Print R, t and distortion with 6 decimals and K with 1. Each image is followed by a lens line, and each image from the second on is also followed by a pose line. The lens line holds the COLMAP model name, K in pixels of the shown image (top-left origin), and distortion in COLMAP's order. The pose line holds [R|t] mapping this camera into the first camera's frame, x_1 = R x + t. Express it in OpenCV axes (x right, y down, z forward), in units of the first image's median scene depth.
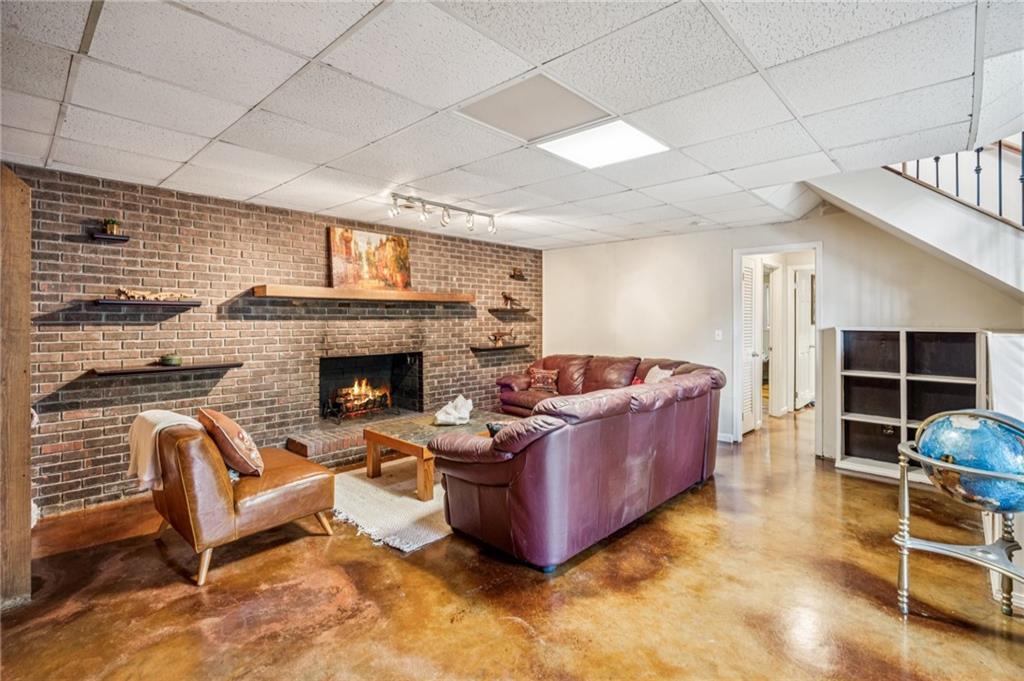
lens RADIAL K [[468.3, 0, 509.5], [0, 468.3, 308.5], [0, 0, 1]] dist [0.000048, 0.000794]
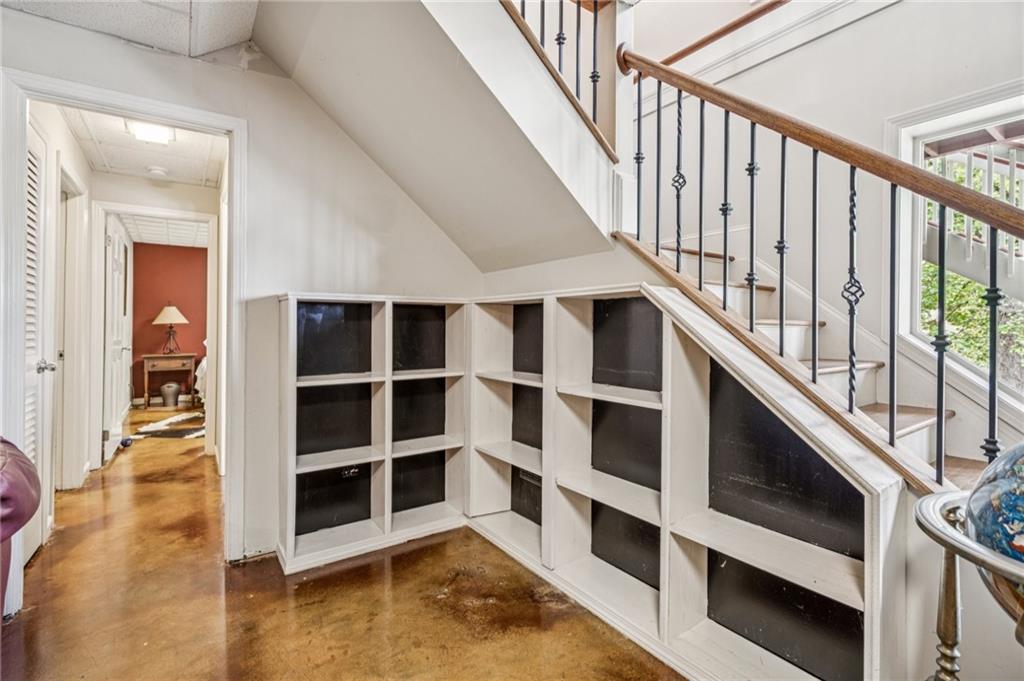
lens RADIAL K [[468.3, 0, 507.9], [0, 468.3, 328.9], [0, 0, 1]] dist [0.000048, 0.000794]
pose [[0.199764, -0.001156, 0.979843, 0.256886], [-0.016286, 0.999857, 0.004500, 0.072527], [-0.979709, -0.016857, 0.199717, 0.671434]]
